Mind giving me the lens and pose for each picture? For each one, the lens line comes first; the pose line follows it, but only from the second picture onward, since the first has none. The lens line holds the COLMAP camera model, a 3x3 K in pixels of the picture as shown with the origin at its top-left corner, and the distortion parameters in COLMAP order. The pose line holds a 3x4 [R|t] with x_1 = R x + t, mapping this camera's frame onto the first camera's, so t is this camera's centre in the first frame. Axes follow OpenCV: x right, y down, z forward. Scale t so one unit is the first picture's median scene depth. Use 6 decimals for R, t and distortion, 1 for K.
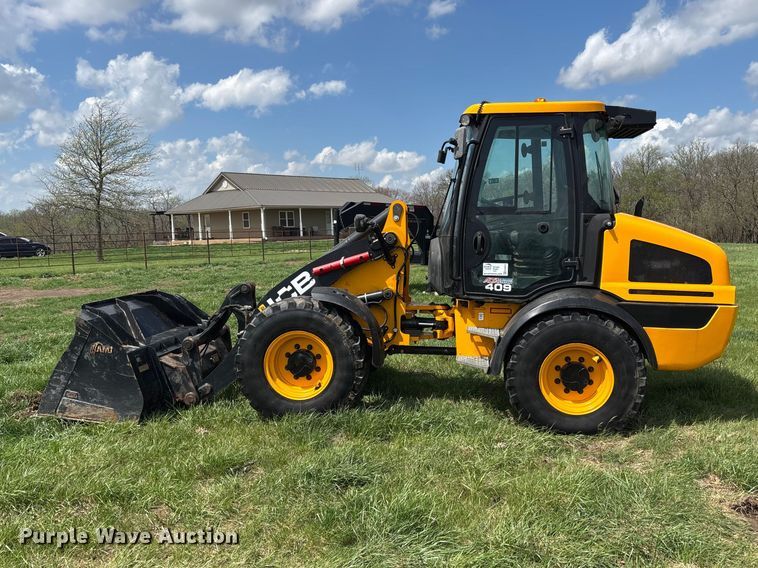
lens RADIAL K [[723.1, 0, 406.4], [0, 723.1, 284.1], [0, 0, 1]] dist [0.052139, -0.015115]
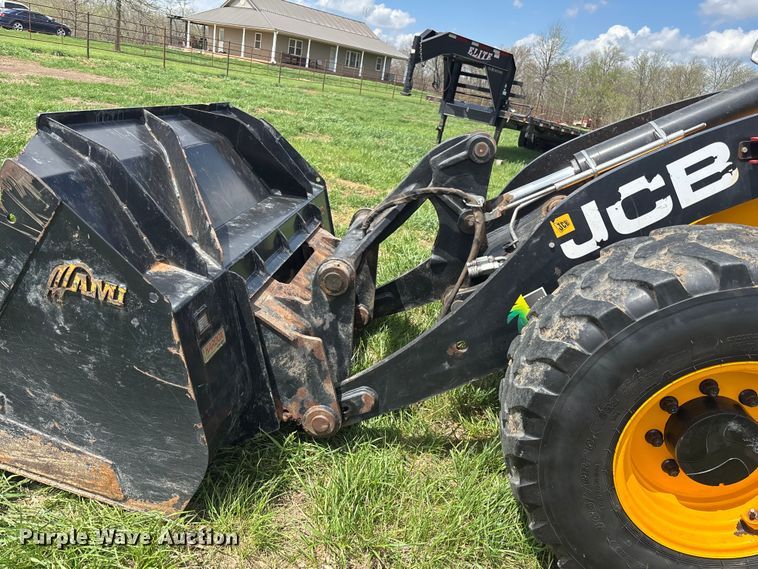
lens RADIAL K [[565.2, 0, 379.0], [0, 565.2, 284.5], [0, 0, 1]] dist [0.030481, -0.030032]
pose [[0.981304, 0.179650, 0.069057, -0.298279], [-0.191517, 0.947027, 0.257800, 0.006989], [-0.019085, -0.266206, 0.963727, 0.727502]]
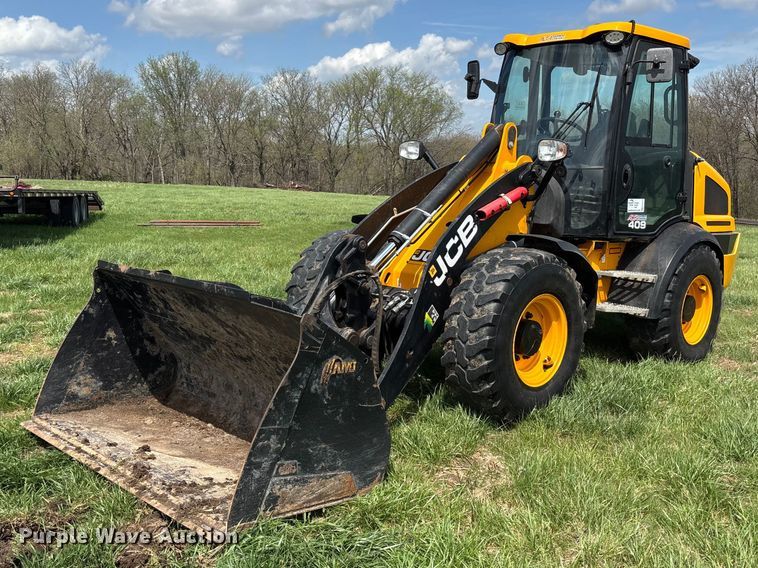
lens RADIAL K [[723.1, 0, 406.4], [0, 723.1, 284.1], [0, 0, 1]] dist [0.052139, -0.015115]
pose [[0.630872, -0.100283, 0.769379, -0.739330], [0.045529, 0.994688, 0.092318, -0.018482], [-0.774550, -0.023211, 0.632087, 0.584307]]
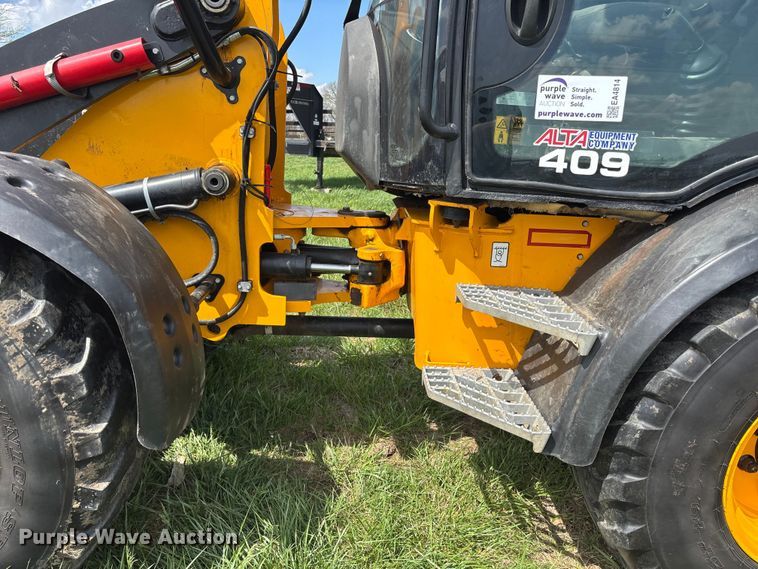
lens RADIAL K [[570.6, 0, 379.0], [0, 570.6, 284.5], [0, 0, 1]] dist [0.011763, -0.003543]
pose [[0.989148, -0.006437, 0.146781, 0.009081], [-0.018748, 0.985342, 0.169556, 0.014350], [-0.145721, -0.170468, 0.974529, 0.717882]]
